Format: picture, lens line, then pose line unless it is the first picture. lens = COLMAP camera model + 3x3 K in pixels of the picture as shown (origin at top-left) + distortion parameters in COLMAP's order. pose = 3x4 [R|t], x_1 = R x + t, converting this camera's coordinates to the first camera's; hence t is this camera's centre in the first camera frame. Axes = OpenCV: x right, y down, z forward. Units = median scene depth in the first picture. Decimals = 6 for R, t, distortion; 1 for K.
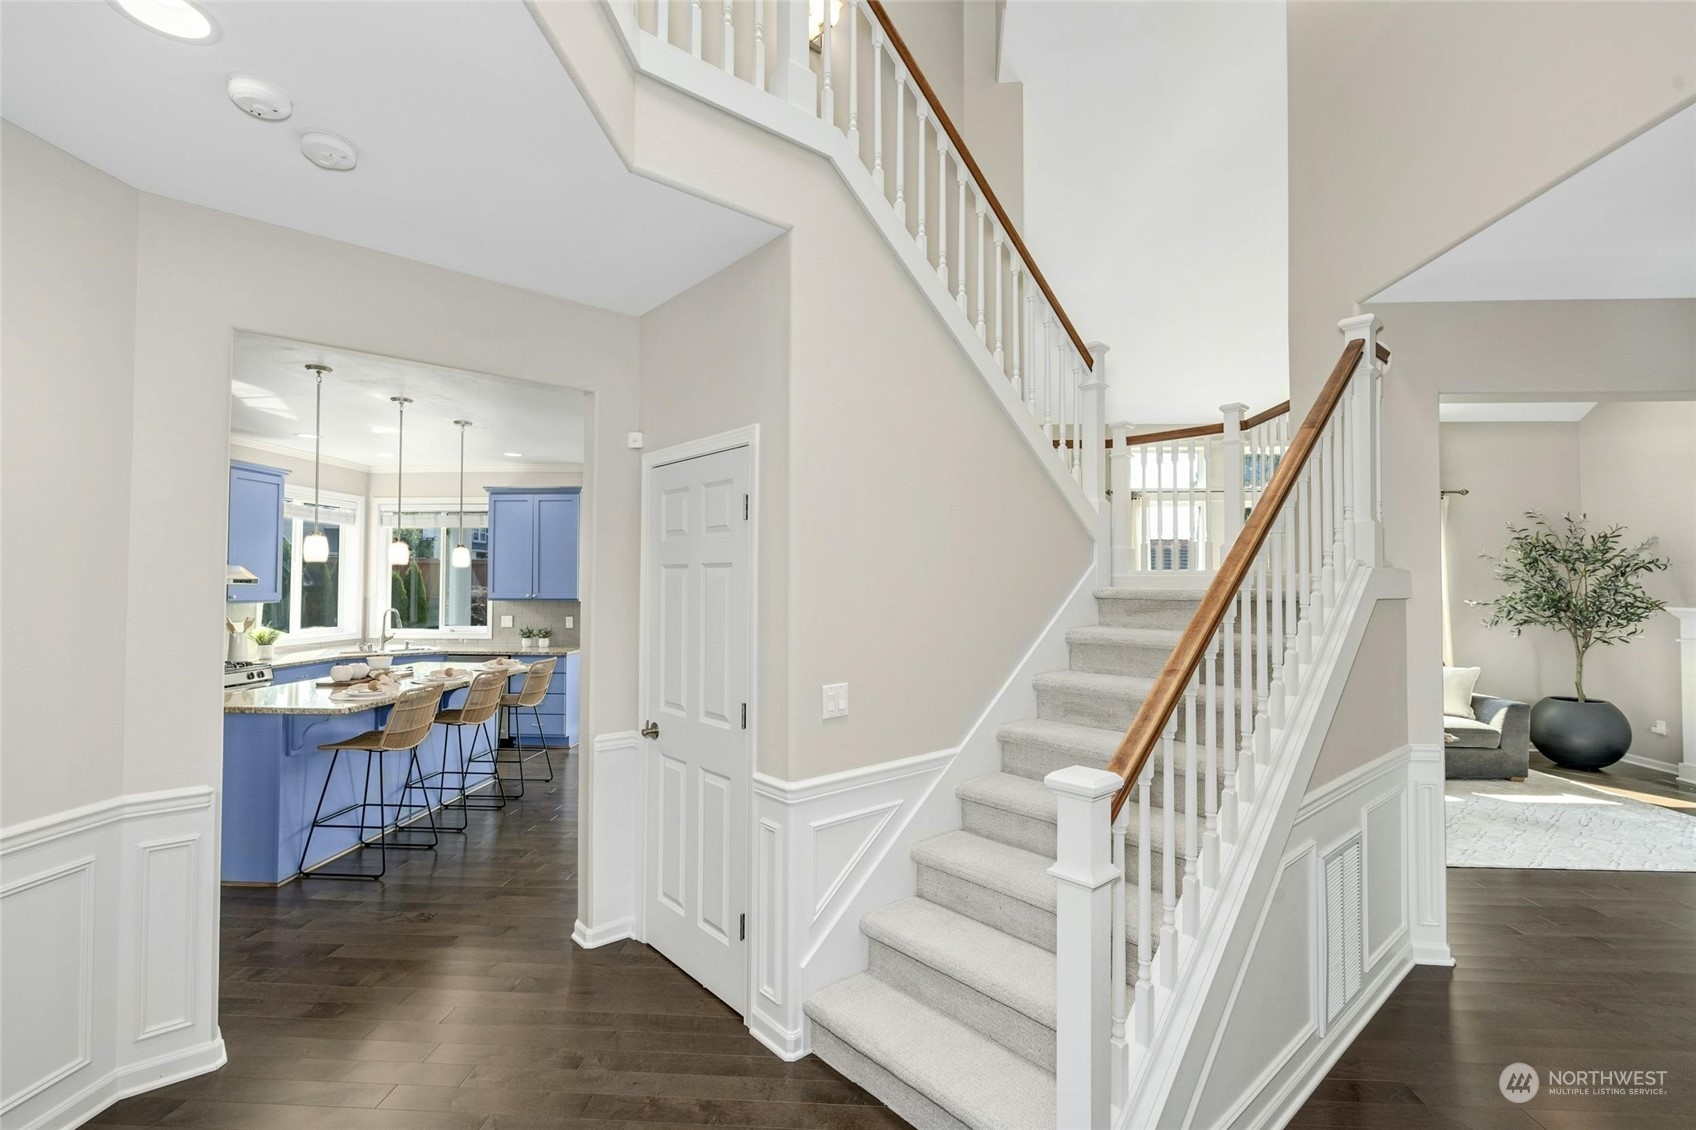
lens RADIAL K [[784.2, 0, 843.0], [0, 784.2, 576.2], [0, 0, 1]] dist [0.002516, 0.000553]
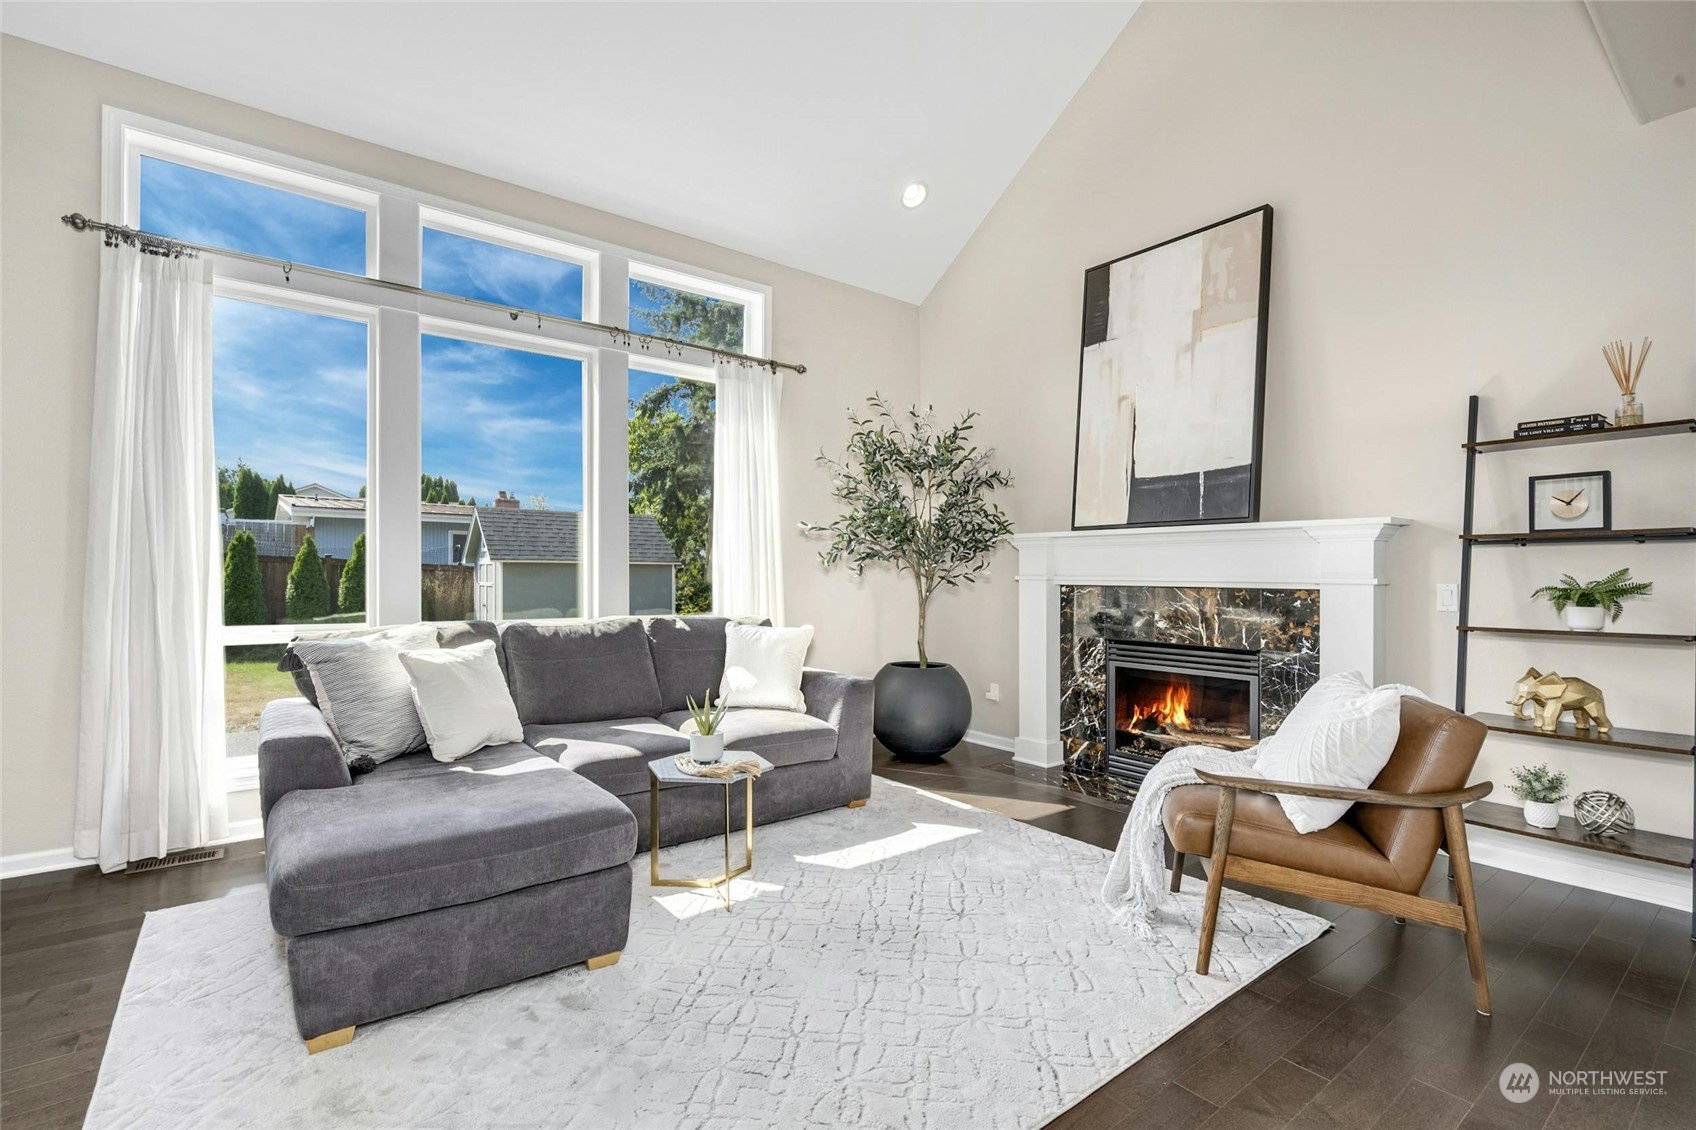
lens RADIAL K [[726.2, 0, 842.0], [0, 726.2, 589.9], [0, 0, 1]] dist [-0.000144, 0.000006]
pose [[0.766657, -0.007442, 0.642014, 0.456096], [-0.009247, 0.999701, 0.022631, 0.074713], [-0.641990, -0.023287, 0.766359, 0.541784]]
